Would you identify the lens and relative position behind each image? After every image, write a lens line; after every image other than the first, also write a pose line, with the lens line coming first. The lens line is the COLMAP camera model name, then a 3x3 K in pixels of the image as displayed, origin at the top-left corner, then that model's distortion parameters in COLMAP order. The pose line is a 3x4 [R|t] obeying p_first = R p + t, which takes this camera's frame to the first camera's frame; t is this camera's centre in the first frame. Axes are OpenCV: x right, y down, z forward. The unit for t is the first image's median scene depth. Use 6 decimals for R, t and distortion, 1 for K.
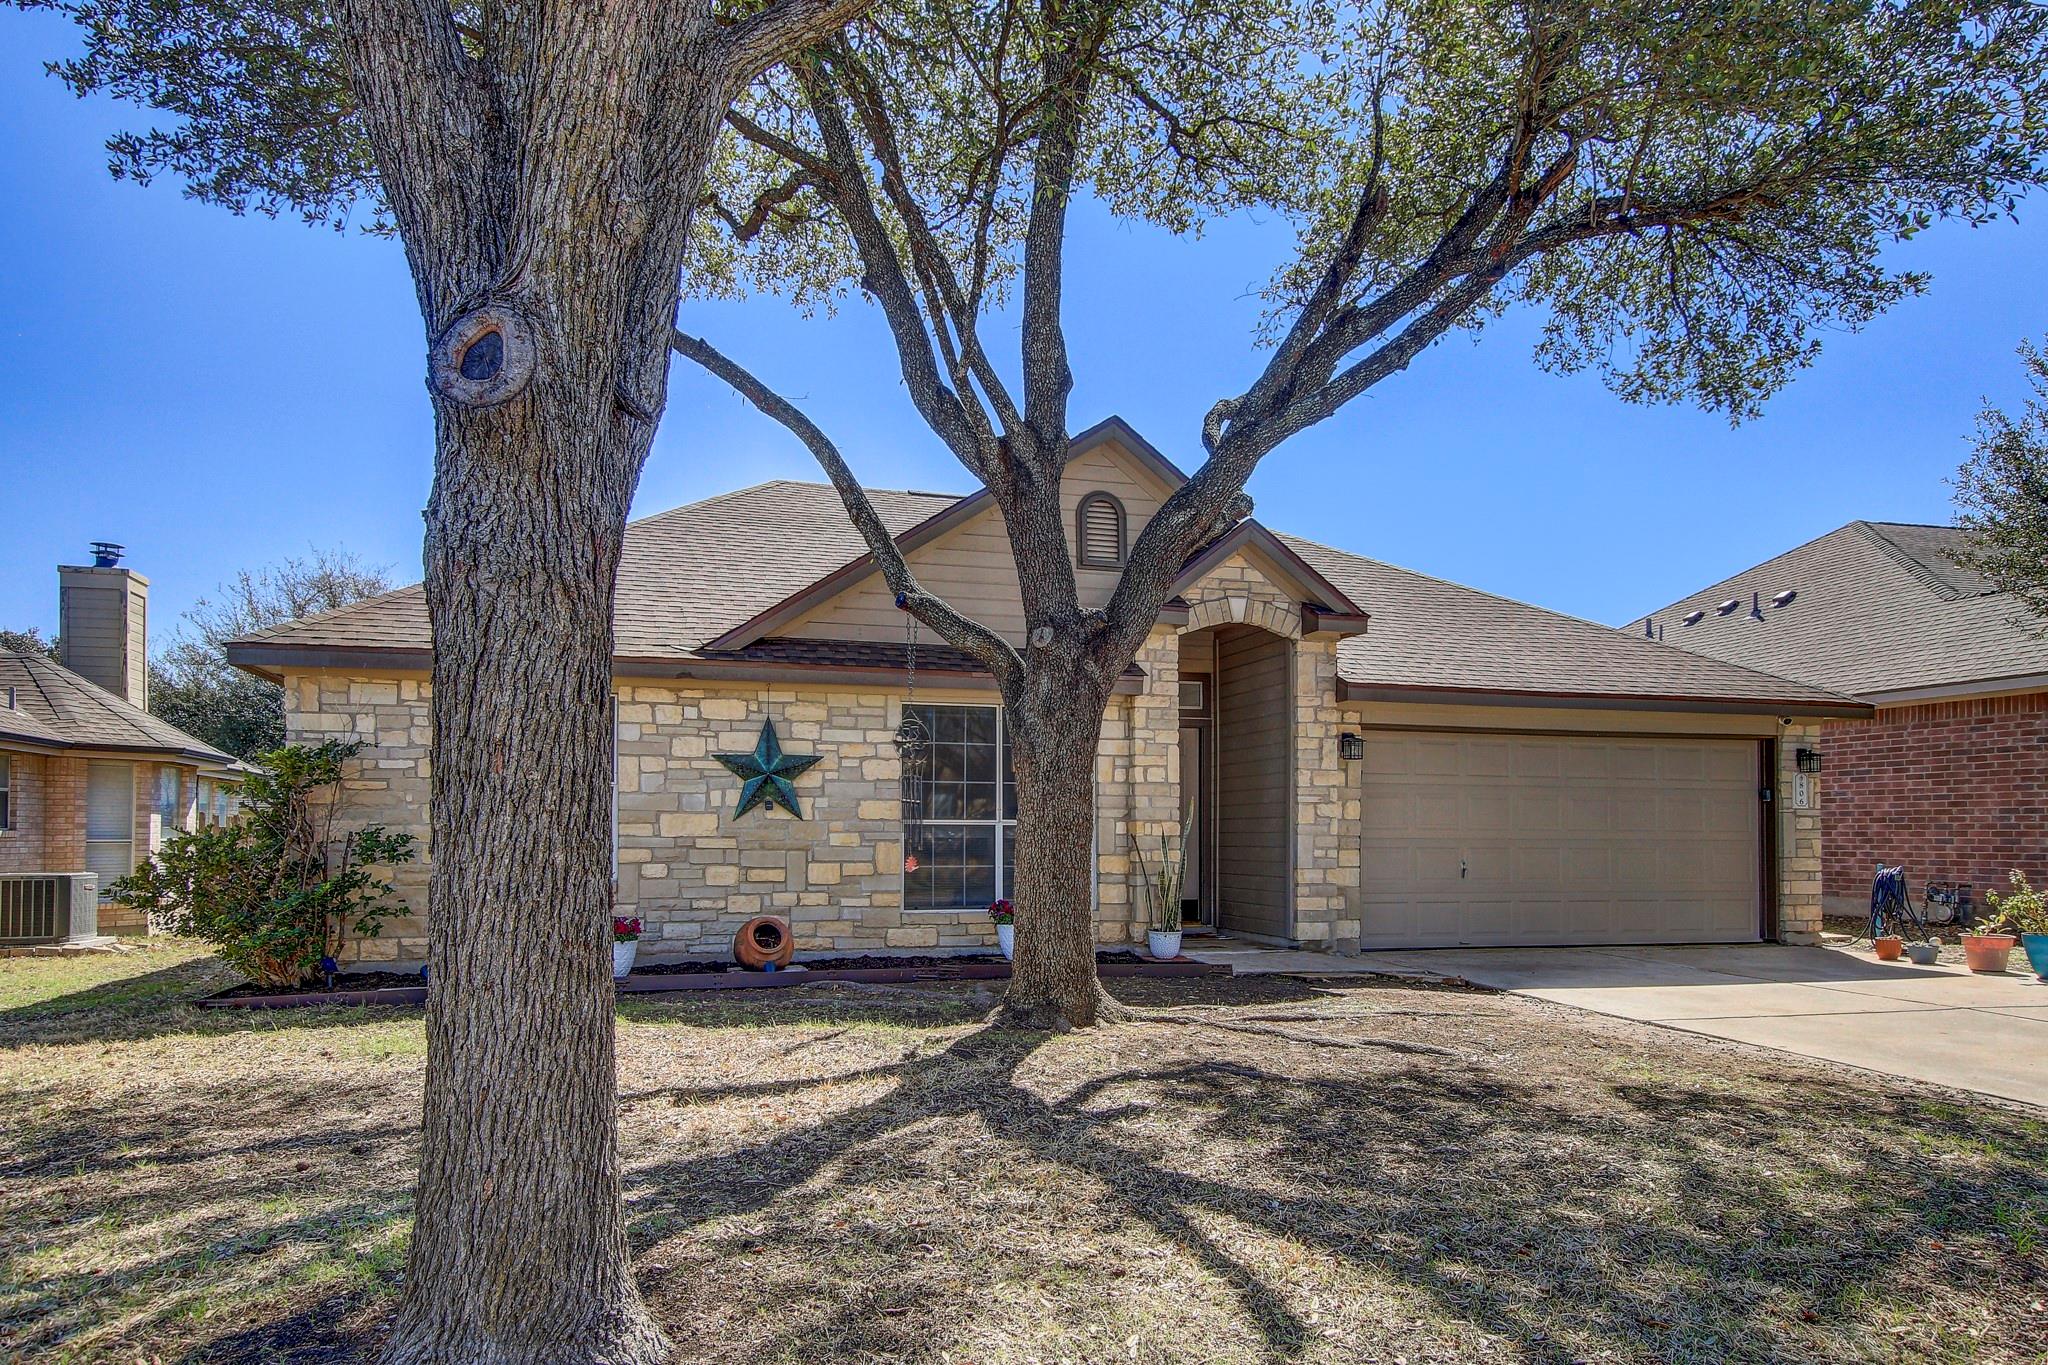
lens RADIAL K [[1305.8, 0, 1023.0], [0, 1305.8, 698.7], [0, 0, 1]] dist [0.048088, 0.001982]
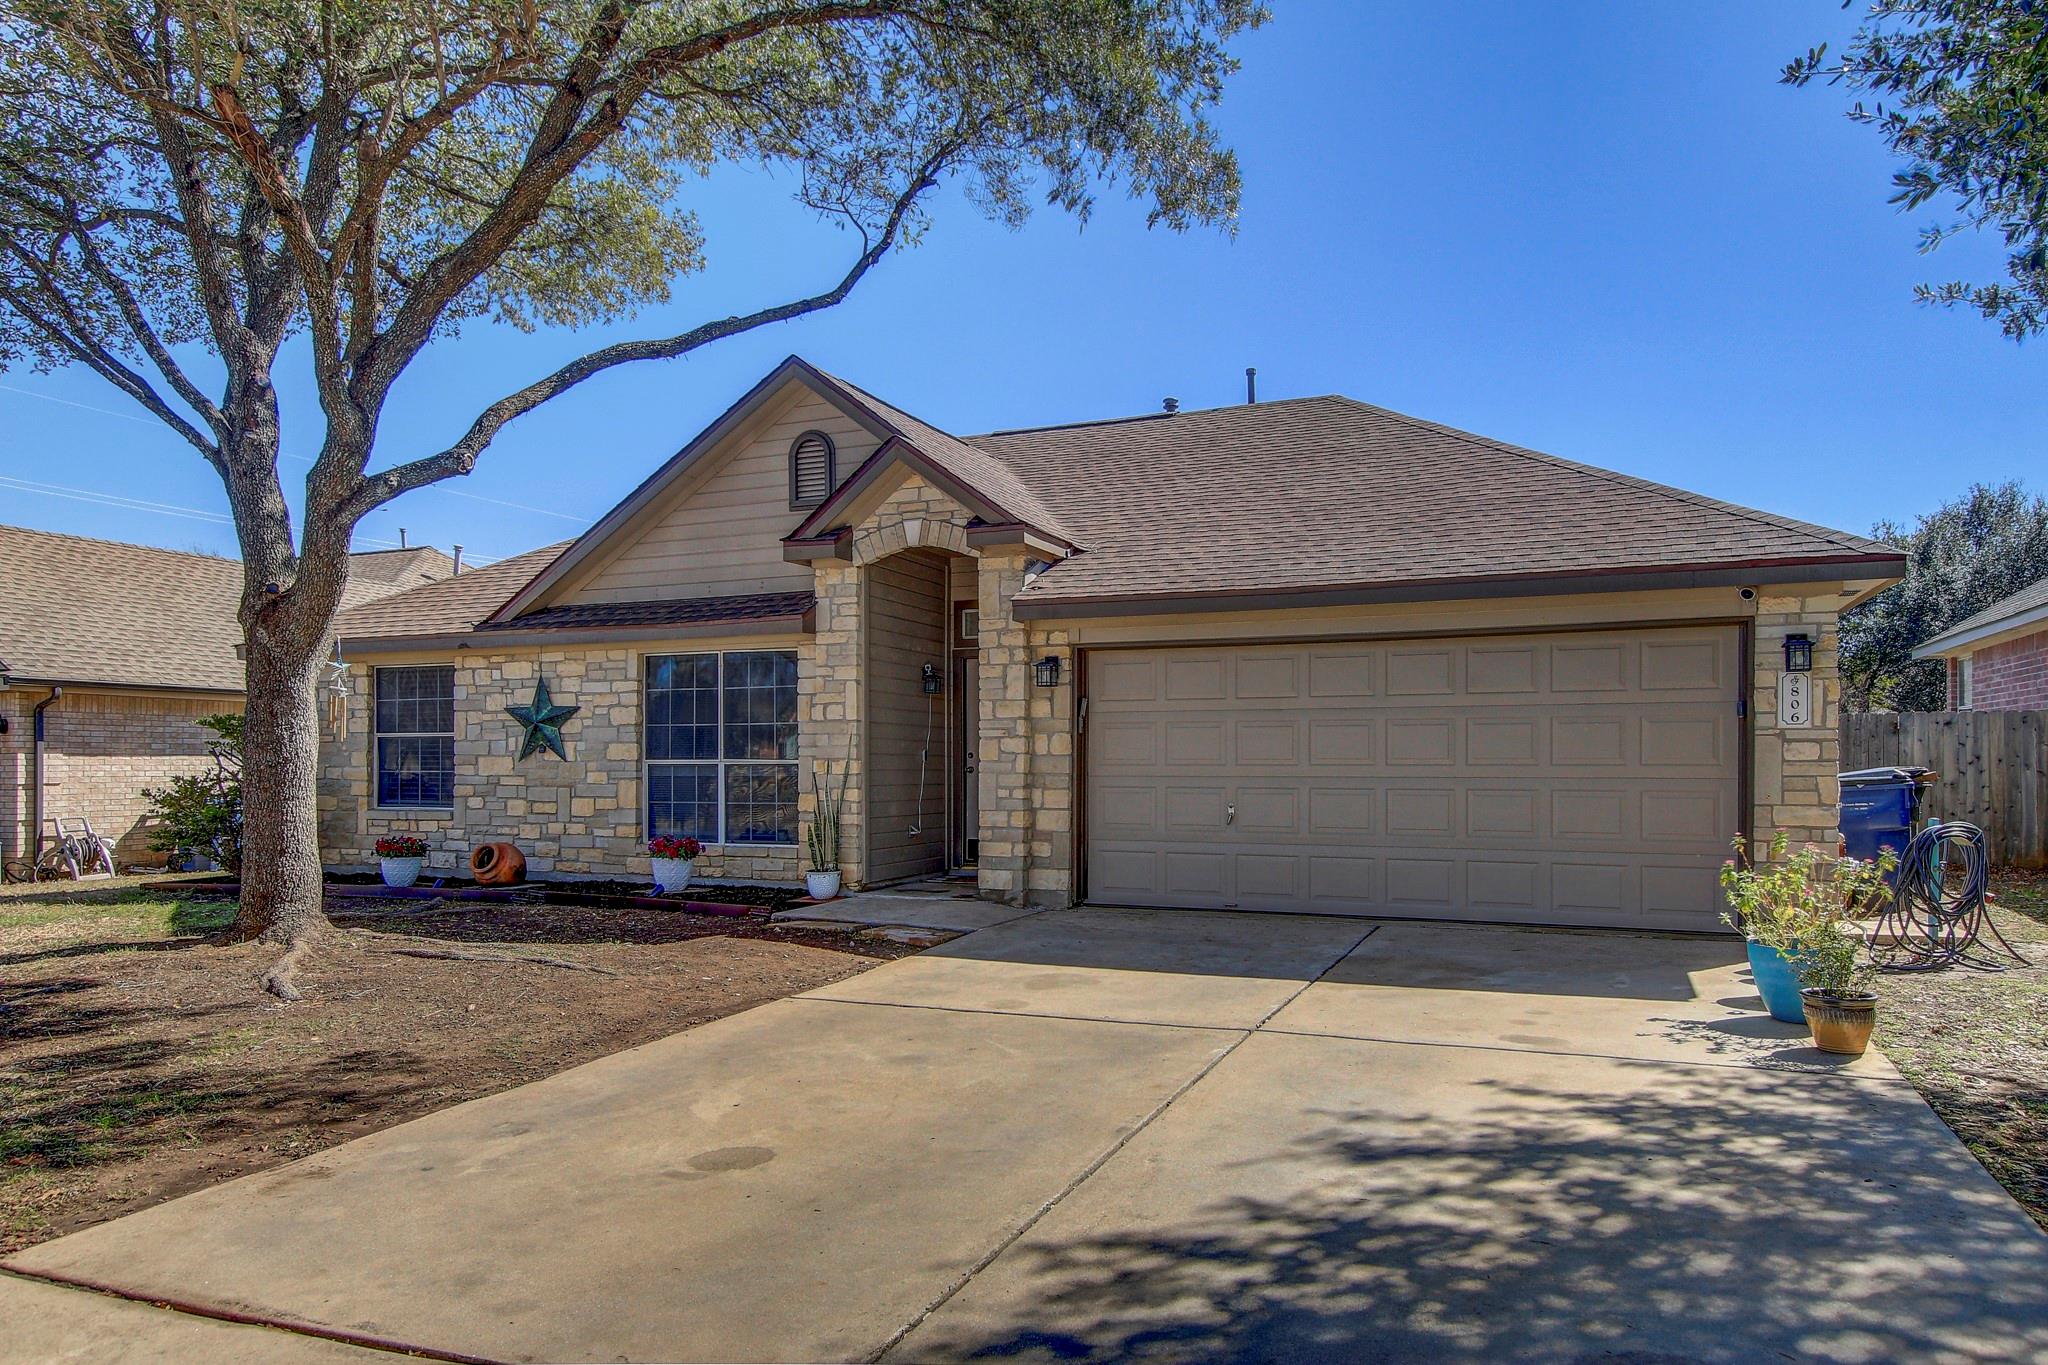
lens RADIAL K [[1305.8, 0, 1023.0], [0, 1305.8, 677.4], [0, 0, 1]] dist [0.048088, 0.001982]
pose [[0.769490, -0.050451, -0.636663, 0.875235], [0.062860, 0.998018, -0.003112, 0.046284], [0.635557, -0.037626, 0.771136, 0.349931]]
